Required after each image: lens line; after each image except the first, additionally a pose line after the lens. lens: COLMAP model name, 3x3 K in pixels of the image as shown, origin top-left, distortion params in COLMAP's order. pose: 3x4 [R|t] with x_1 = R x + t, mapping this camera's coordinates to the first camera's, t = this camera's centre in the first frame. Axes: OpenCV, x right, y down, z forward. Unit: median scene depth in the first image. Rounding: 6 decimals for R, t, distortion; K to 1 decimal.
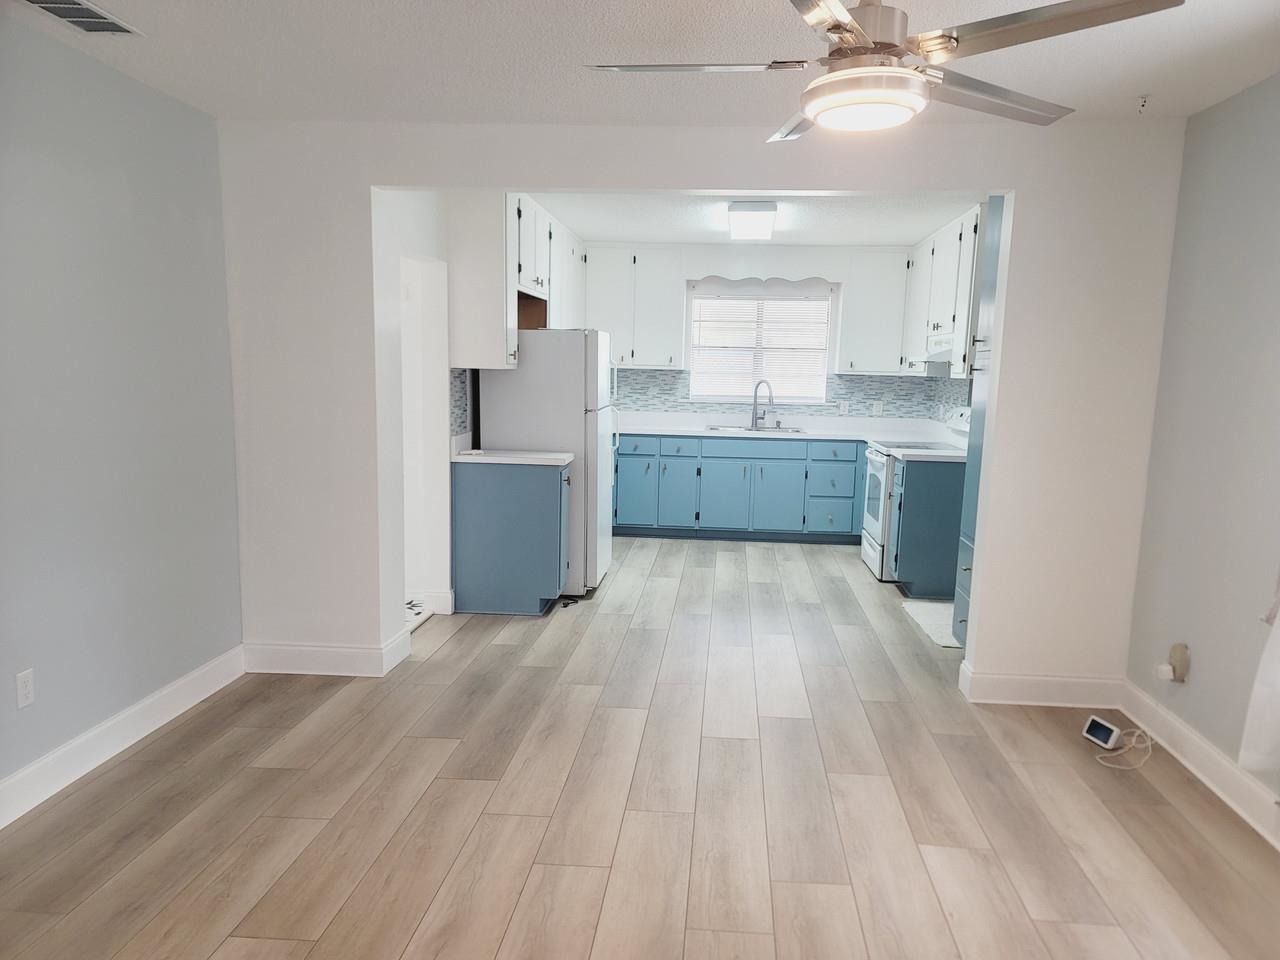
lens RADIAL K [[934.0, 0, 665.0], [0, 934.0, 498.8], [0, 0, 1]] dist [0.073182, -0.057175]
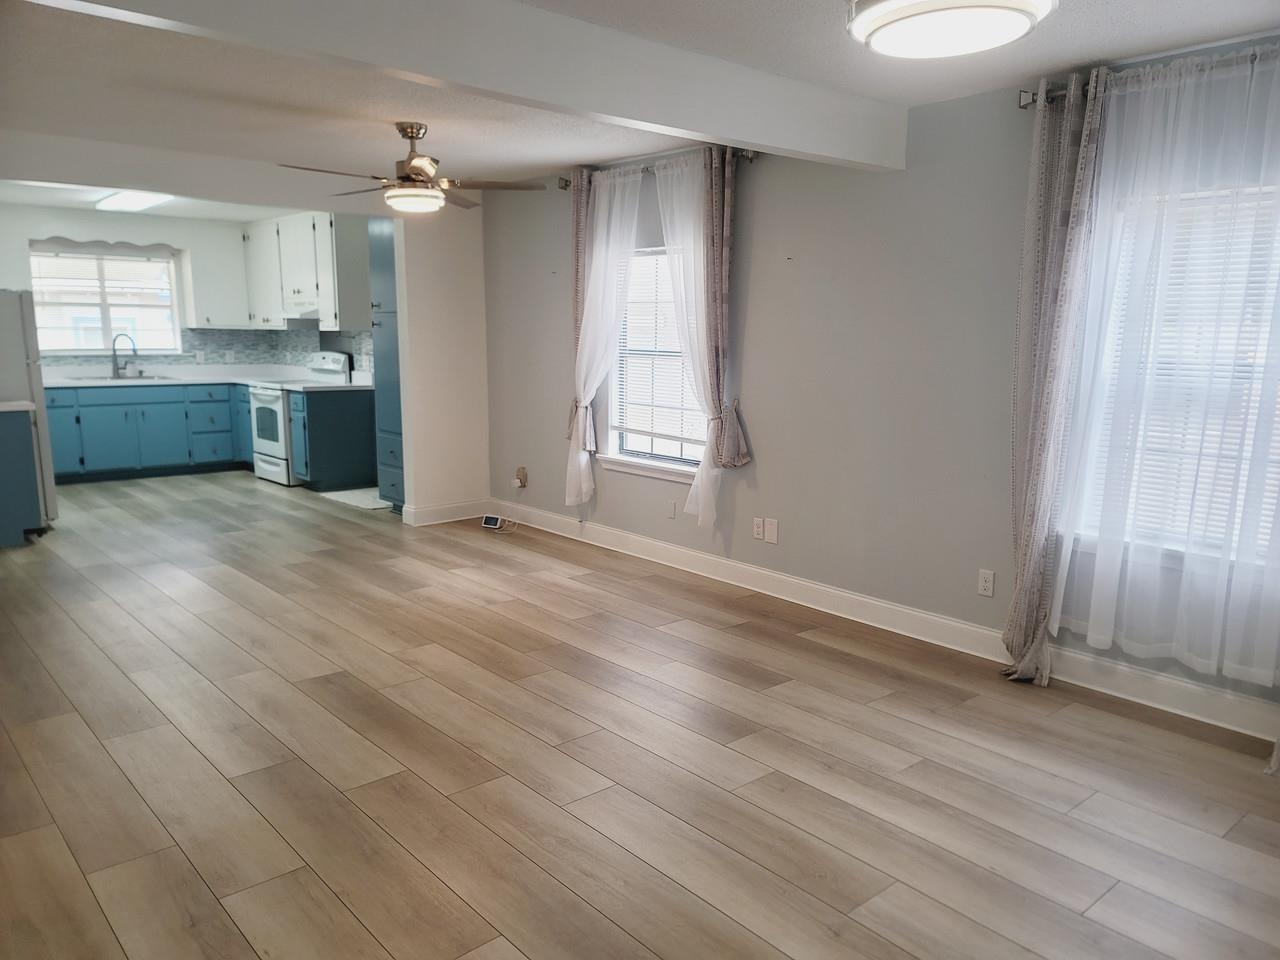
lens RADIAL K [[934.0, 0, 665.0], [0, 934.0, 498.8], [0, 0, 1]] dist [0.073182, -0.057175]
pose [[0.690571, -0.143473, 0.708891, -0.292655], [0.108810, 0.989581, 0.094285, 0.031760], [-0.715033, 0.012024, 0.698988, -0.257656]]
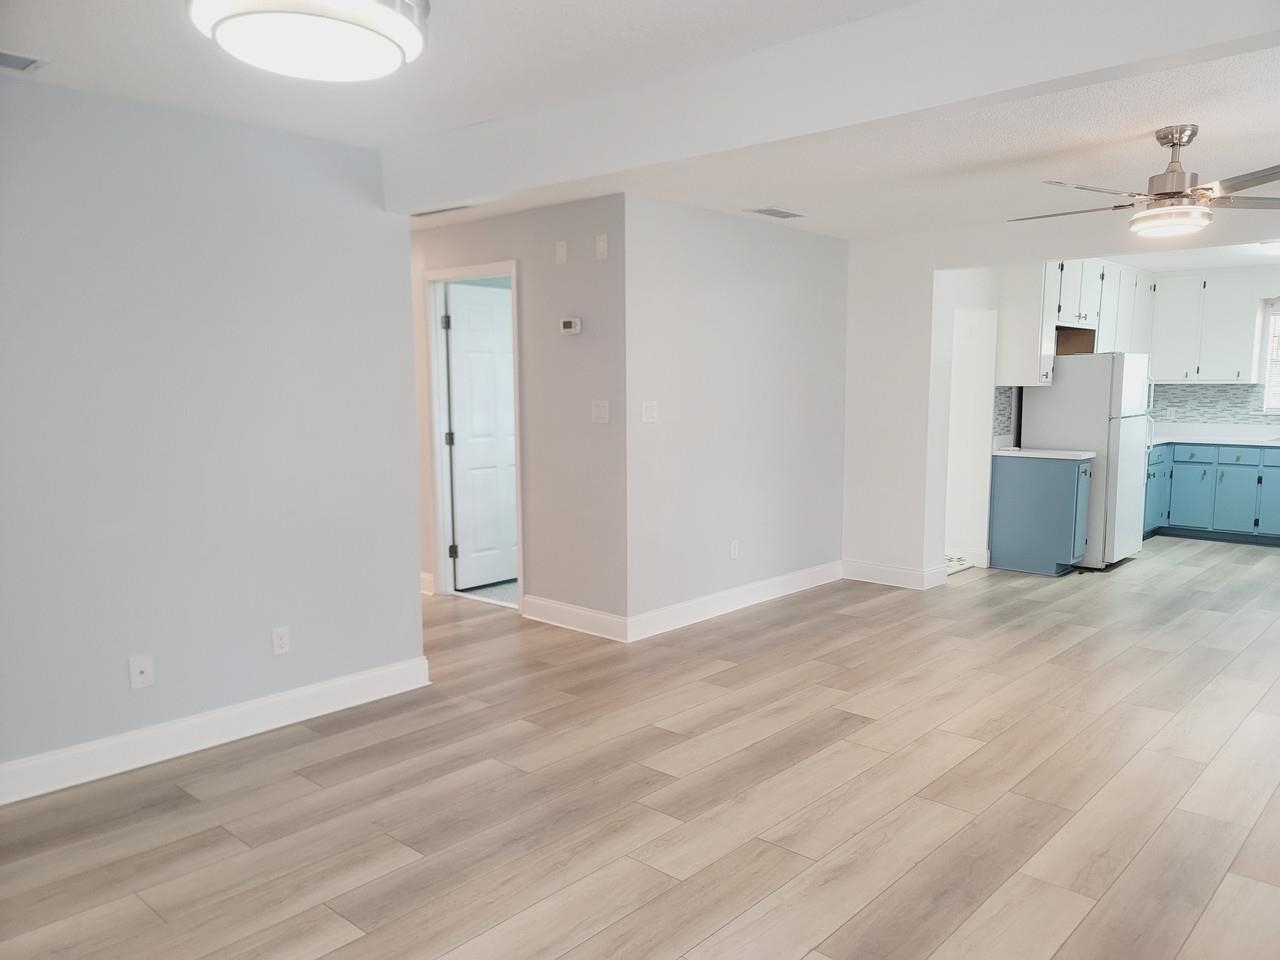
lens RADIAL K [[934.0, 0, 665.0], [0, 934.0, 498.8], [0, 0, 1]] dist [0.073182, -0.057175]
pose [[0.794532, 0.052396, -0.604958, 0.155806], [-0.068941, 0.997612, -0.004142, 0.043286], [0.603296, 0.044997, 0.796247, -0.258349]]
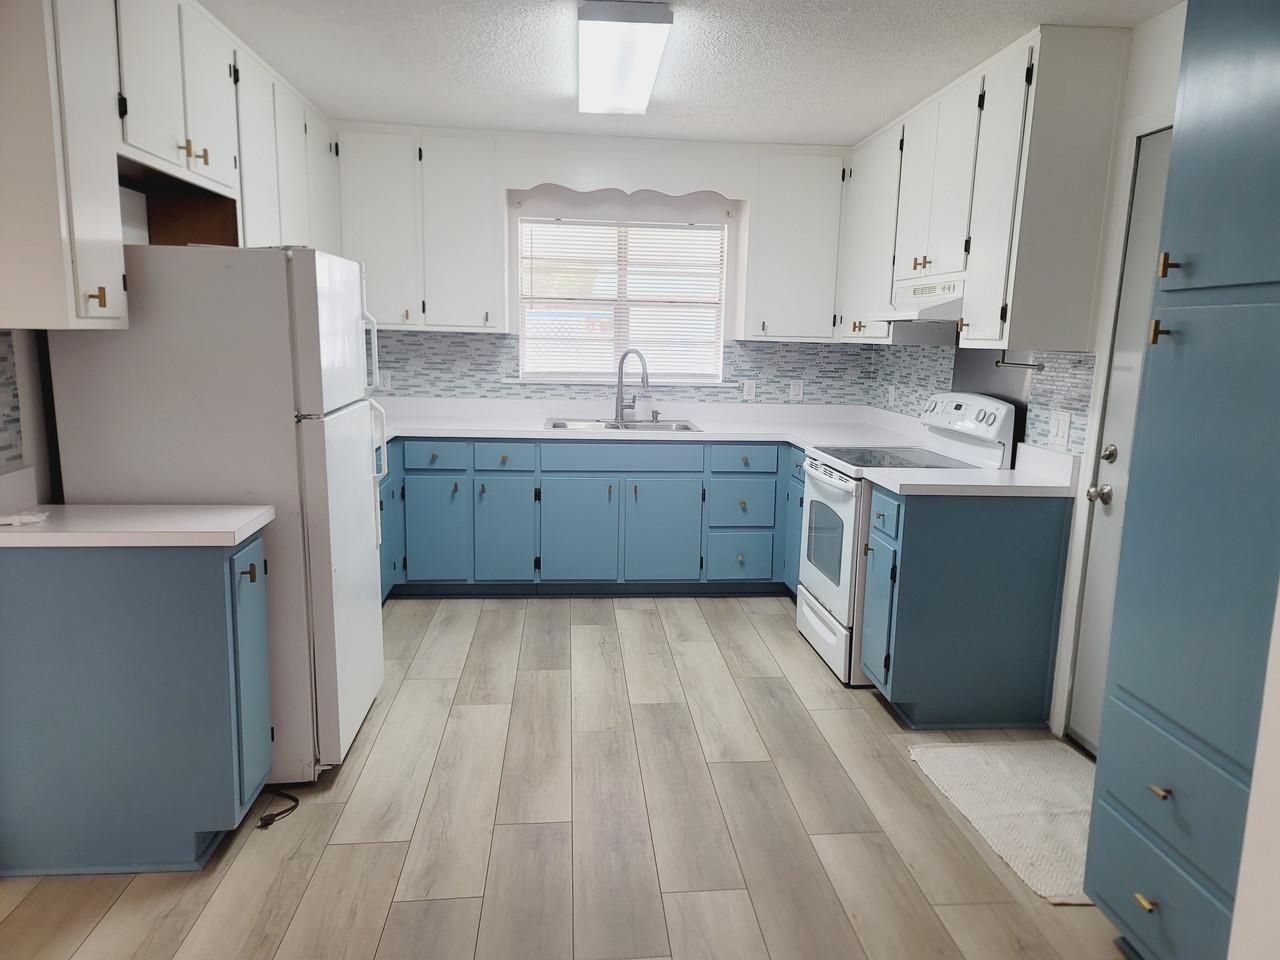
lens RADIAL K [[931.4, 0, 669.5], [0, 931.4, 506.2], [0, 0, 1]] dist [0.036959, -0.003780]
pose [[0.983943, -0.032137, 0.175563, 0.013246], [0.024187, 0.998591, 0.047237, -0.049428], [-0.176834, -0.042232, 0.983334, 0.364606]]
